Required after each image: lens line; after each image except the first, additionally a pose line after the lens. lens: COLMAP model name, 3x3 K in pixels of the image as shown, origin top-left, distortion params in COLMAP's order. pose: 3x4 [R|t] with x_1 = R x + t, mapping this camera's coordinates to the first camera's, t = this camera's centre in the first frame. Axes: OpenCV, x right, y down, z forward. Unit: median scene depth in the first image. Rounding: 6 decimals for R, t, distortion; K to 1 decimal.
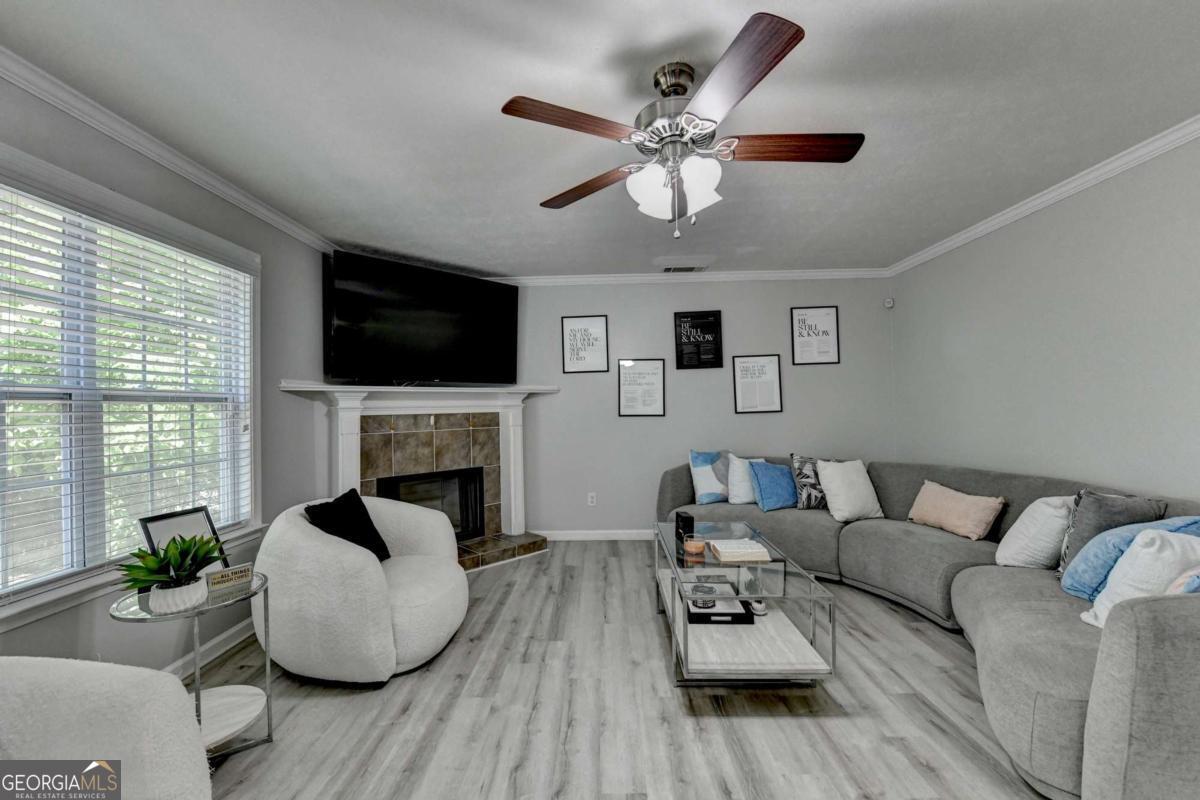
lens RADIAL K [[487.4, 0, 594.8], [0, 487.4, 403.6], [0, 0, 1]] dist [-0.000285, -0.000414]
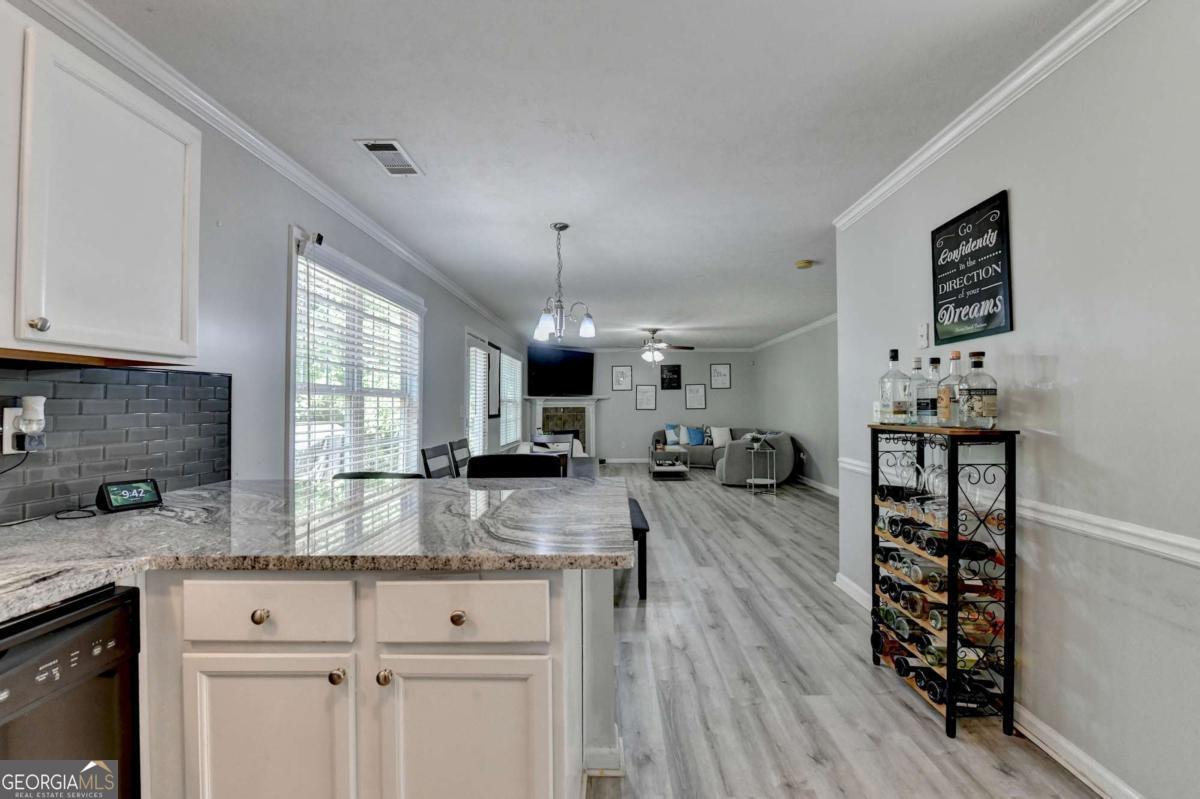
lens RADIAL K [[487.4, 0, 606.2], [0, 487.4, 401.4], [0, 0, 1]] dist [-0.000285, -0.000414]
pose [[0.999823, 0.017560, 0.006731, -0.114123], [-0.017619, 0.999807, 0.008714, -0.031622], [-0.006576, -0.008831, 0.999939, -1.378052]]
